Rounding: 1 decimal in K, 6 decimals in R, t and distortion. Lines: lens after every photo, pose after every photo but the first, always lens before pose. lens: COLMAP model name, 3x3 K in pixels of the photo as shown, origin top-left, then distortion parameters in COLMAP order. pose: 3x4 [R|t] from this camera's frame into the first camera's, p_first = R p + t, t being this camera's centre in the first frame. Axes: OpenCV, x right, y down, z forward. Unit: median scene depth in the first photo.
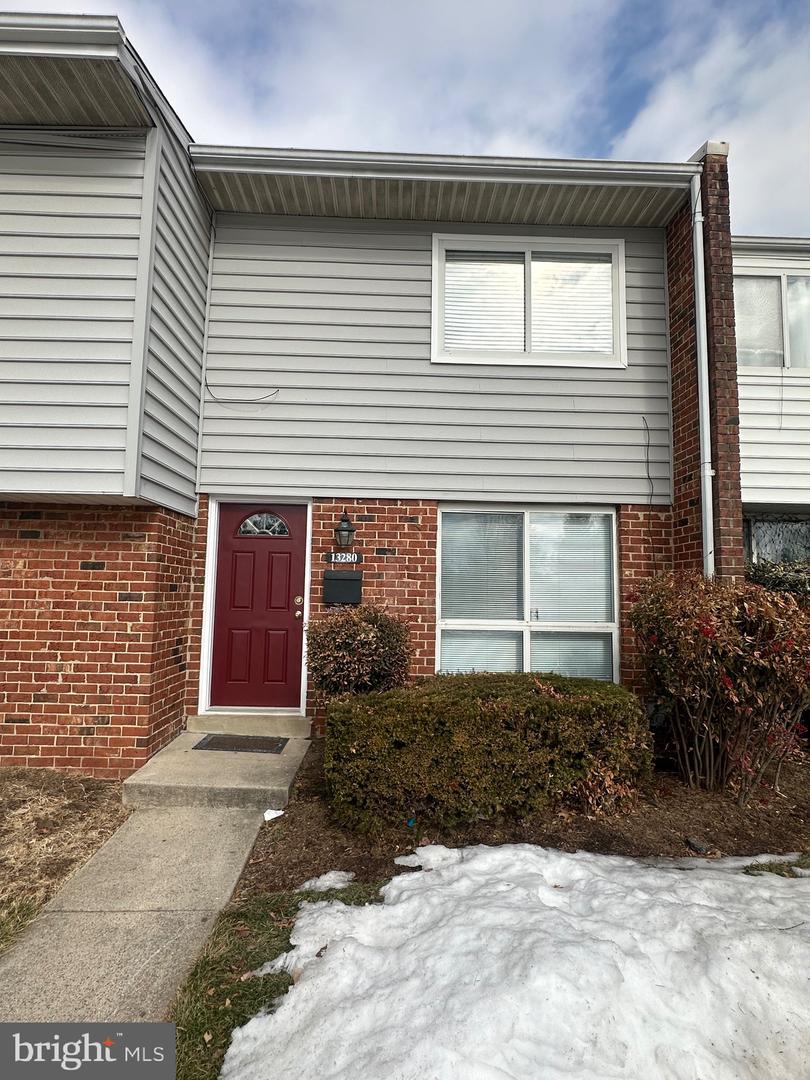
lens RADIAL K [[570.9, 0, 404.1], [0, 570.9, 539.4], [0, 0, 1]] dist [0.002716, -0.000031]
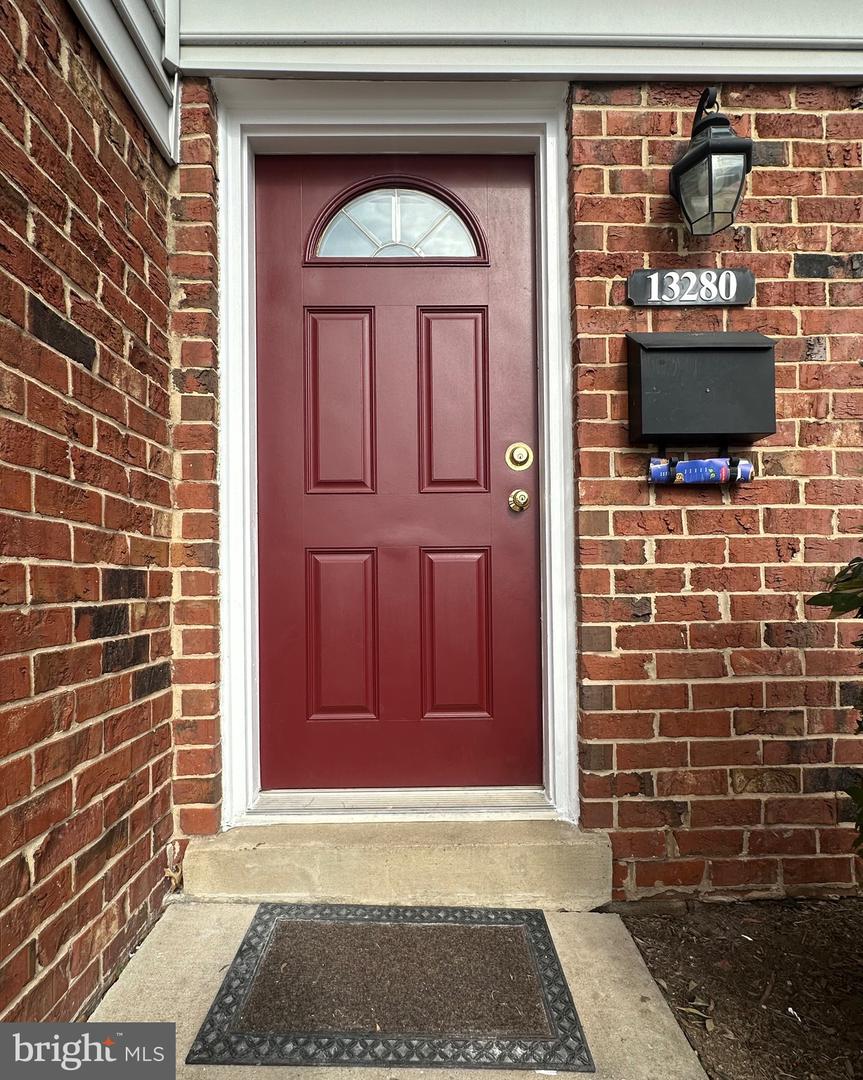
lens RADIAL K [[526.9, 0, 431.6], [0, 526.9, 573.2], [0, 0, 1]] dist [-0.004670, -0.000717]
pose [[0.999275, -0.031726, -0.021068, -0.238281], [0.033334, 0.996159, 0.080967, 0.152050], [0.018419, -0.081611, 0.996494, 0.728975]]
